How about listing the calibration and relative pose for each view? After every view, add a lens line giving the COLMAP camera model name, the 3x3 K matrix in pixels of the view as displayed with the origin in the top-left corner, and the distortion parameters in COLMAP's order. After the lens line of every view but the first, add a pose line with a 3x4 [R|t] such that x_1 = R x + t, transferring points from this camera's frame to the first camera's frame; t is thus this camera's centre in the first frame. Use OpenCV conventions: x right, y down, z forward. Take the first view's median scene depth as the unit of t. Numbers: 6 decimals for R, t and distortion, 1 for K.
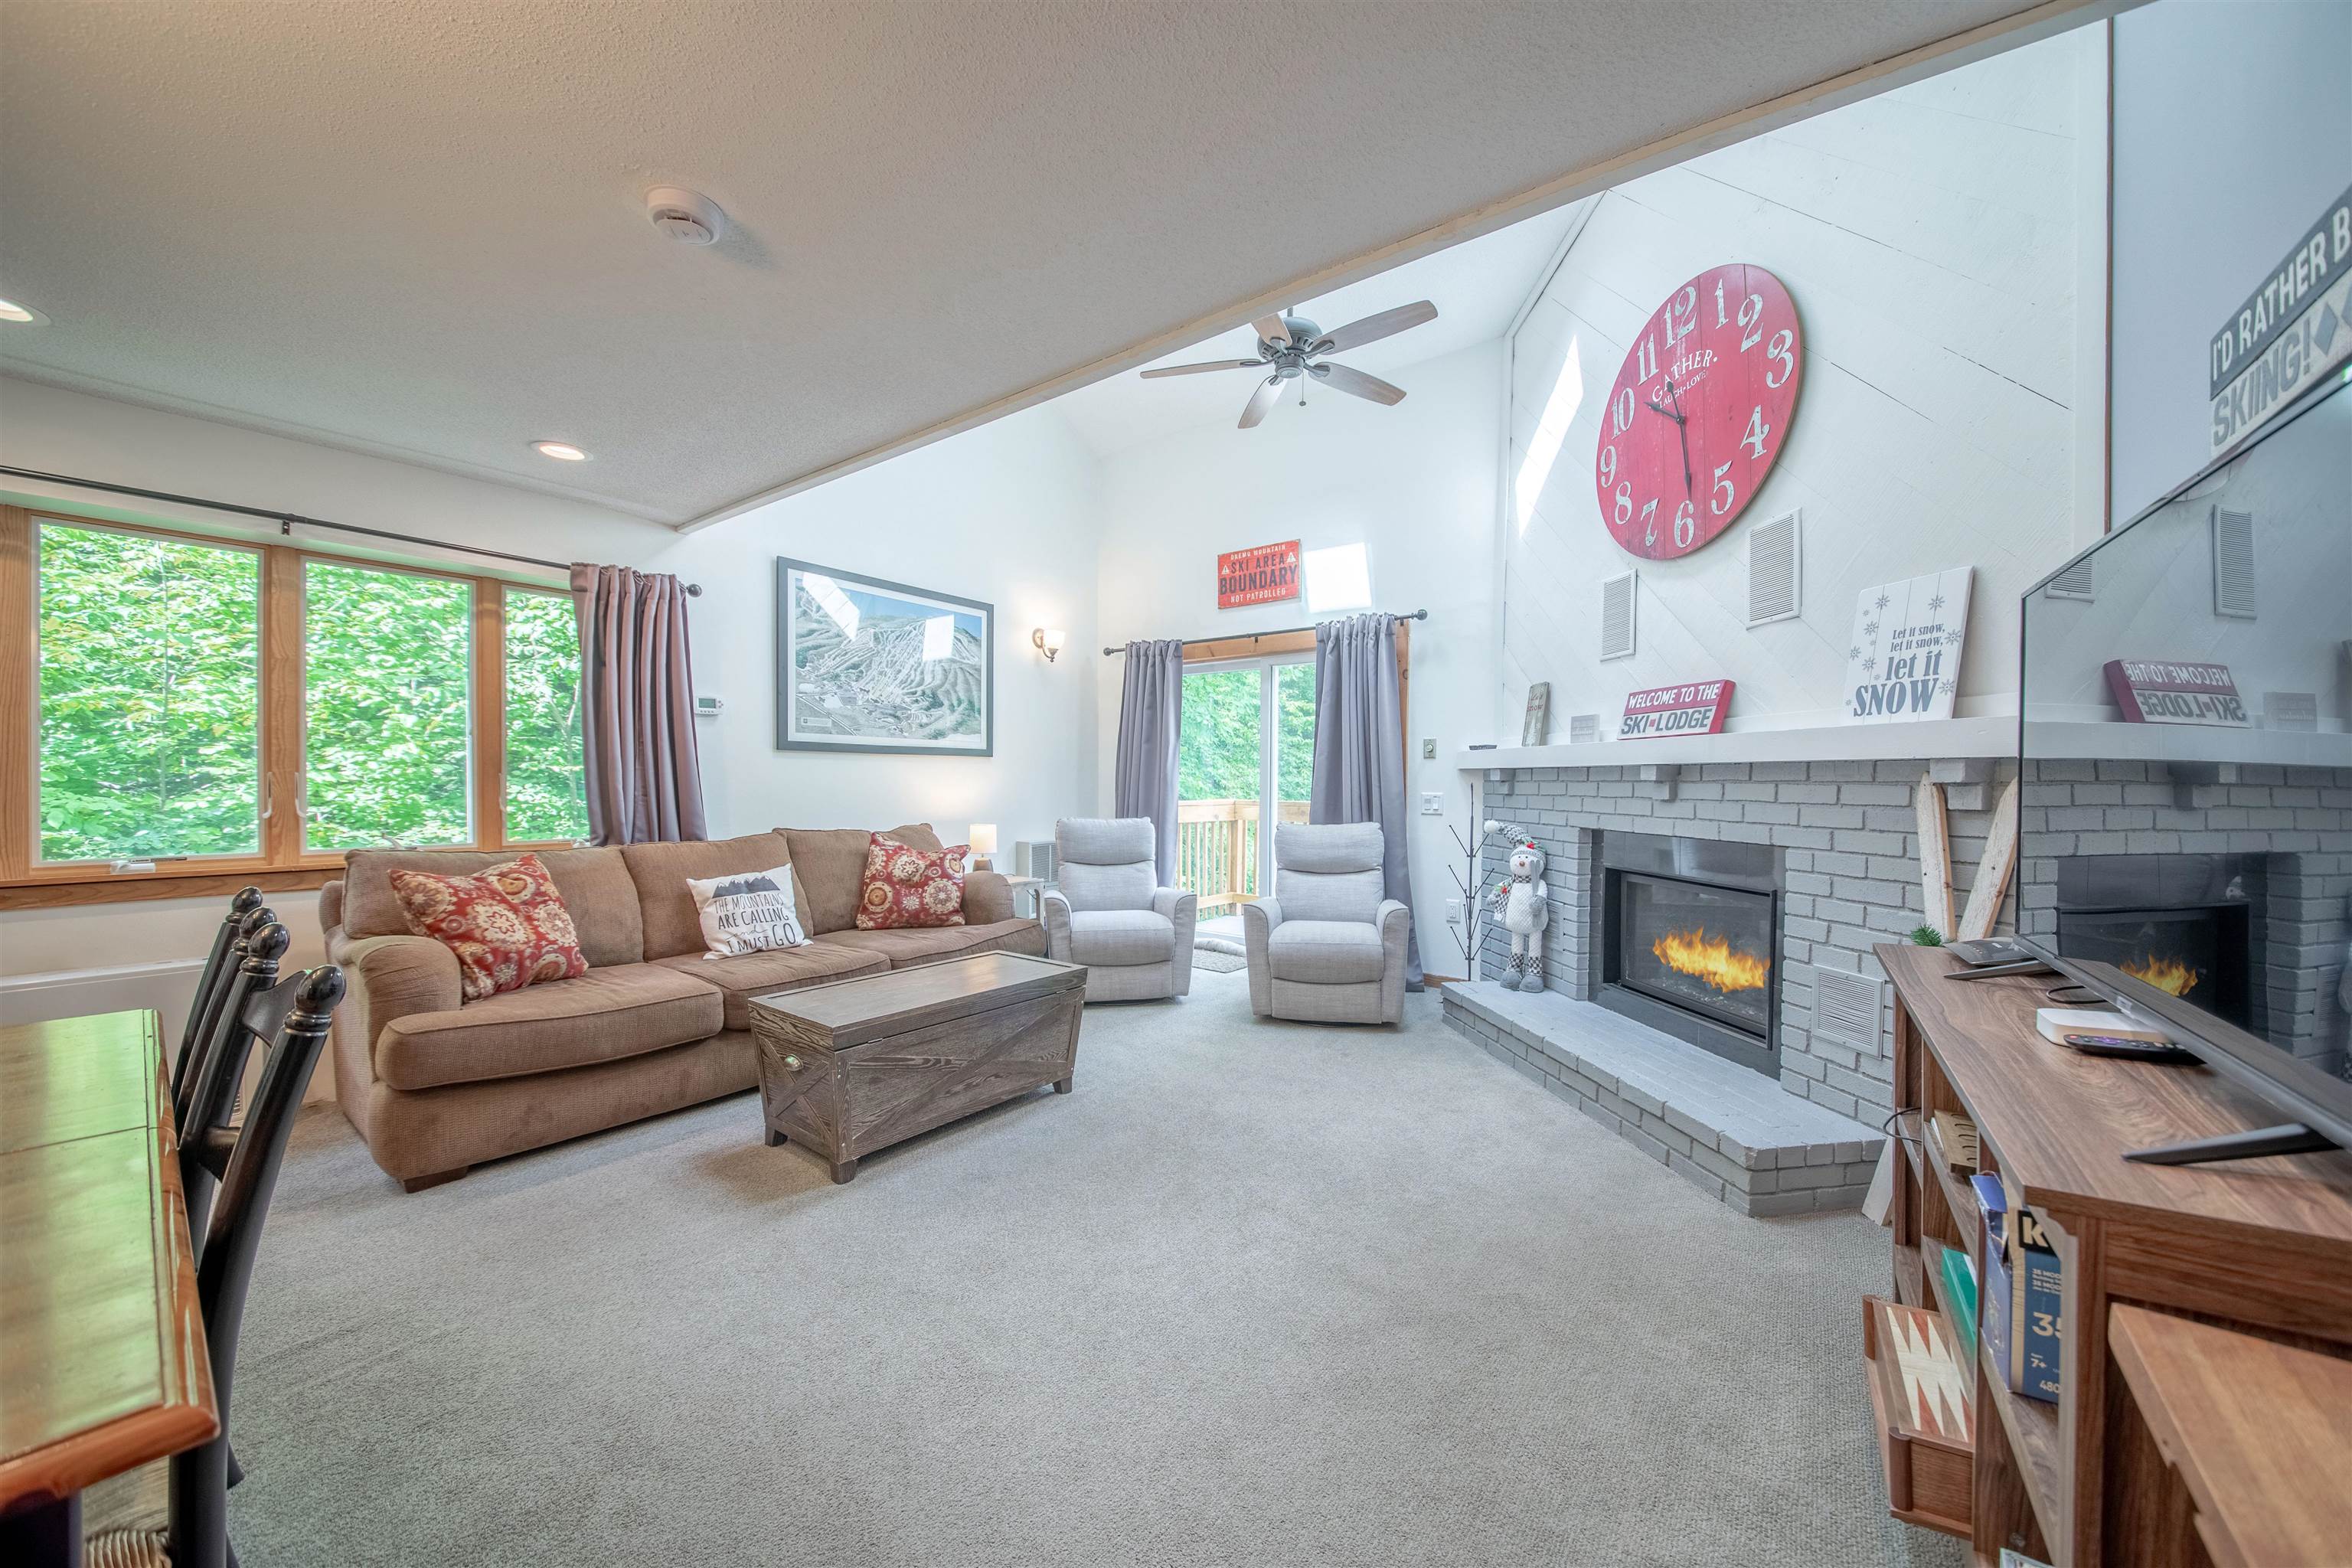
lens RADIAL K [[834.6, 0, 1173.2], [0, 834.6, 798.9], [0, 0, 1]] dist [-0.000303, -0.000115]
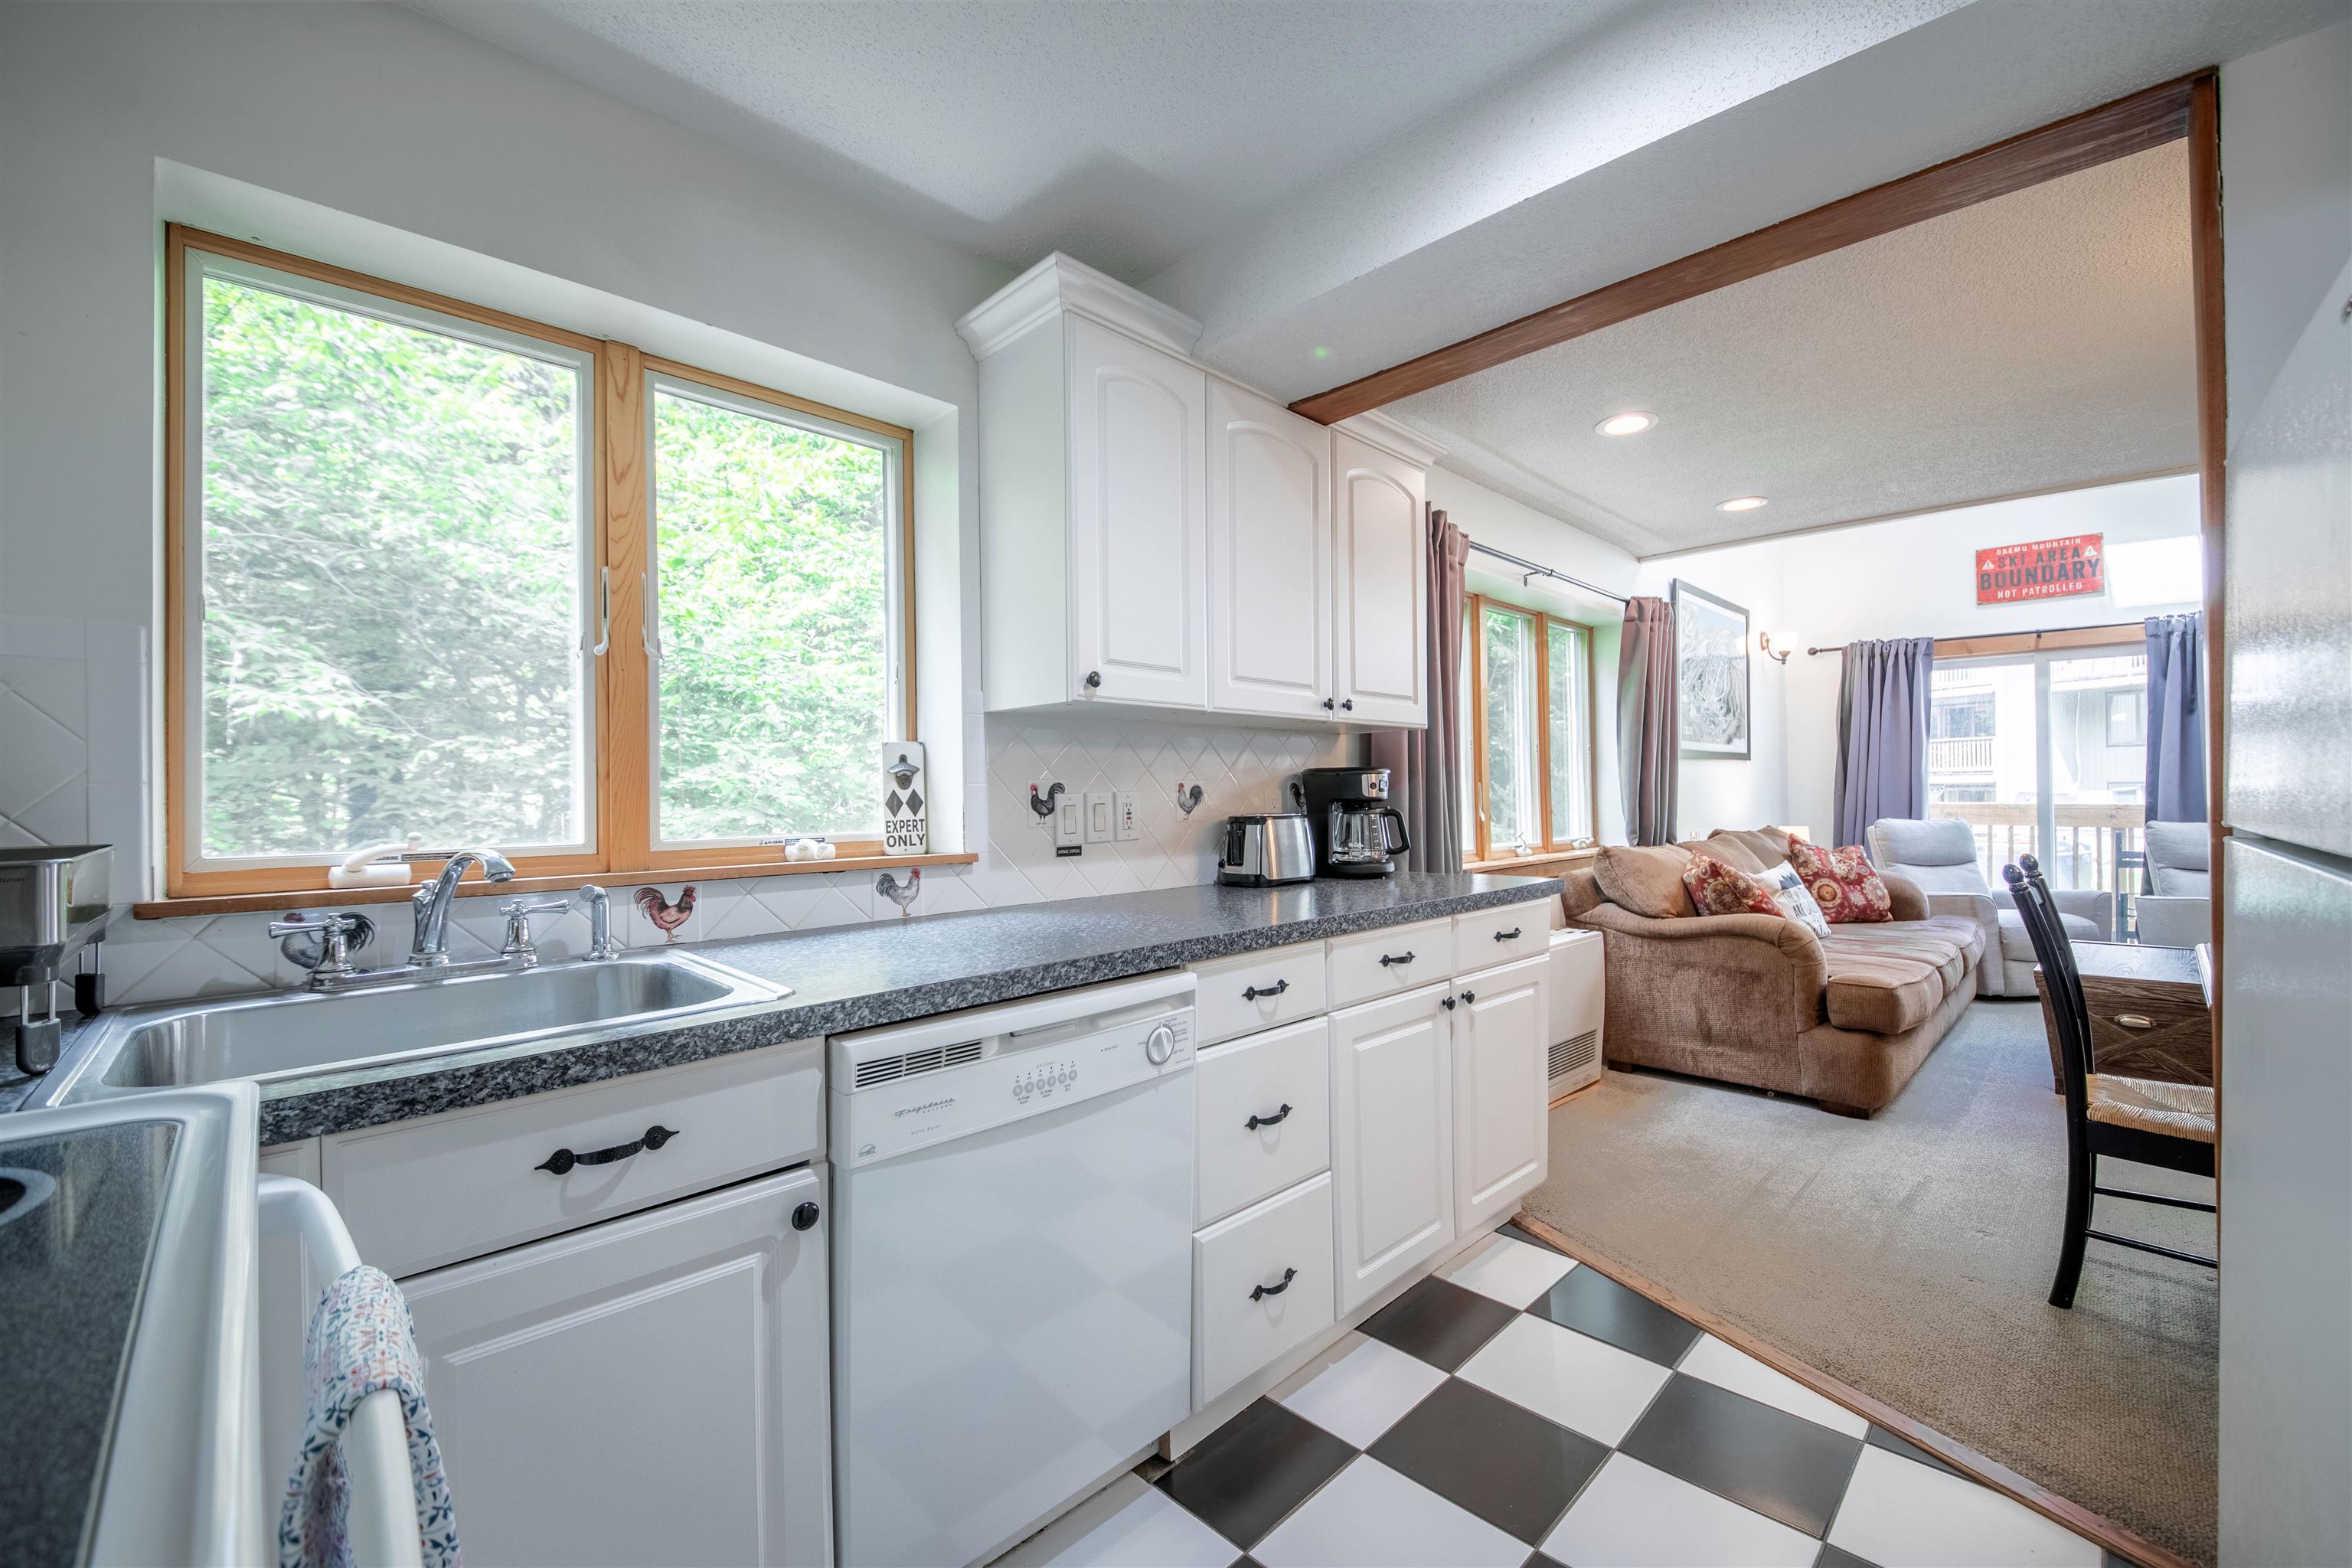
lens RADIAL K [[956.6, 0, 1178.4], [0, 956.6, 775.1], [0, 0, 1]] dist [-0.000415, -0.000197]
pose [[0.987415, -0.011008, -0.157769, -4.329677], [0.005941, 0.999452, -0.032554, 0.007067], [0.158041, 0.031207, 0.986939, -1.513449]]
